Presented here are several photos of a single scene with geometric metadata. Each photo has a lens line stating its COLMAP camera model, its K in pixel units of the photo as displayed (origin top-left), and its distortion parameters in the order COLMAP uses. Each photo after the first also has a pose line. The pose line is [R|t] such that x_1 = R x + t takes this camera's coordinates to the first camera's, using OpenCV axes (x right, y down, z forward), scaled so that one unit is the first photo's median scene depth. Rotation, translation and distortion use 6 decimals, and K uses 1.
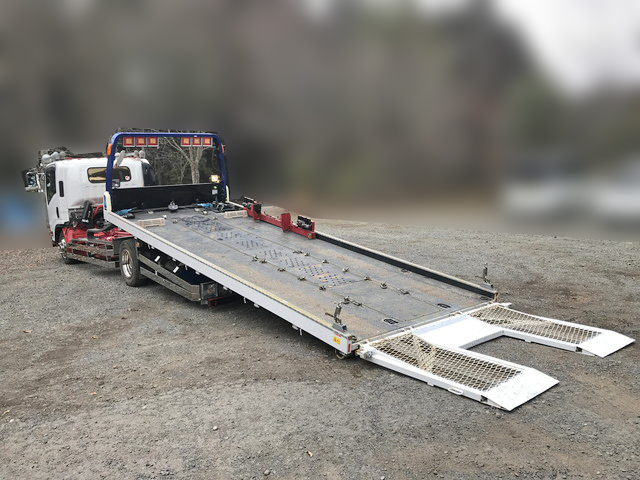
lens RADIAL K [[524.0, 0, 320.0], [0, 524.0, 240.0], [0, 0, 1]] dist [0.051099, -0.061238]
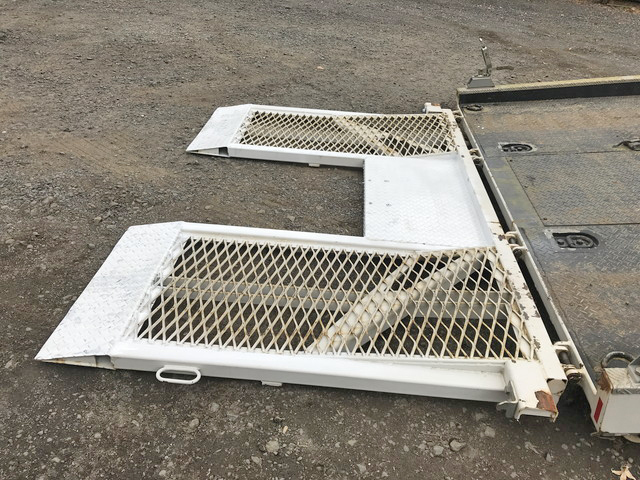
lens RADIAL K [[524.0, 0, 320.0], [0, 524.0, 240.0], [0, 0, 1]] dist [0.051099, -0.061238]
pose [[-0.691898, 0.384197, -0.611285, 0.752051], [-0.124104, 0.770772, 0.624906, -0.086284], [0.711249, 0.508235, -0.485615, 1.428726]]
